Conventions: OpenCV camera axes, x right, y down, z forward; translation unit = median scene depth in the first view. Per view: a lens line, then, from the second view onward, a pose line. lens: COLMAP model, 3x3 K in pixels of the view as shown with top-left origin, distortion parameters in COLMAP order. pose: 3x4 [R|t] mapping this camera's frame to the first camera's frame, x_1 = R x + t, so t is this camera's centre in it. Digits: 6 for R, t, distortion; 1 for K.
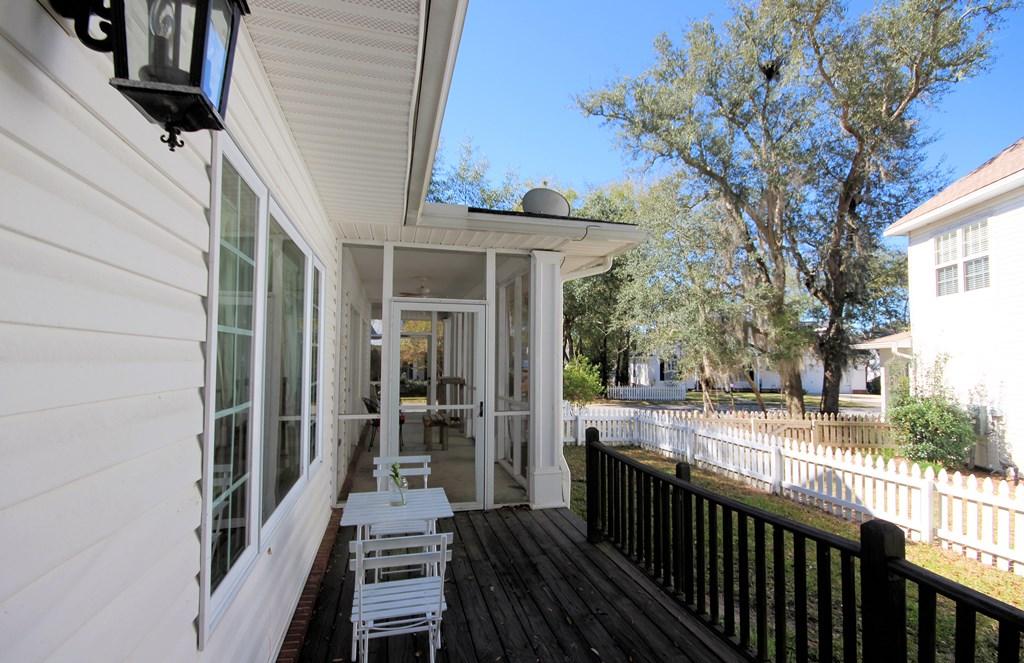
lens RADIAL K [[459.8, 0, 511.5], [0, 459.8, 331.3], [0, 0, 1]] dist [0.001017, 0.000154]
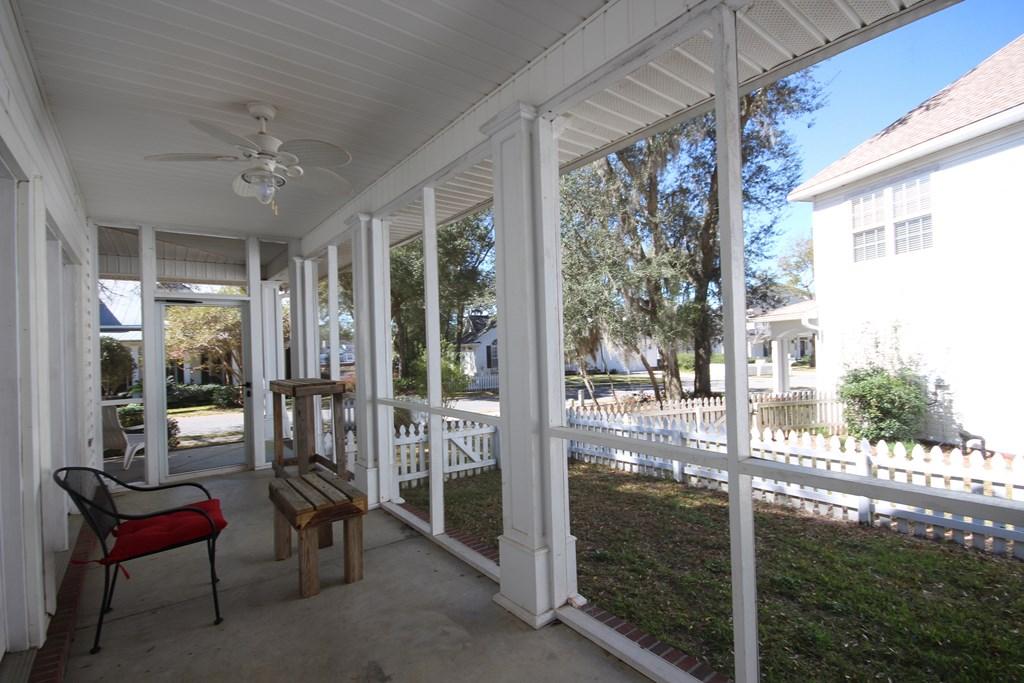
lens RADIAL K [[472.4, 0, 511.9], [0, 472.4, 340.6], [0, 0, 1]] dist [-0.000956, 0.000146]
pose [[0.920245, -0.029971, 0.390195, -0.113933], [0.013738, 0.998923, 0.044327, 0.034604], [-0.391103, -0.035431, 0.919665, 0.412367]]
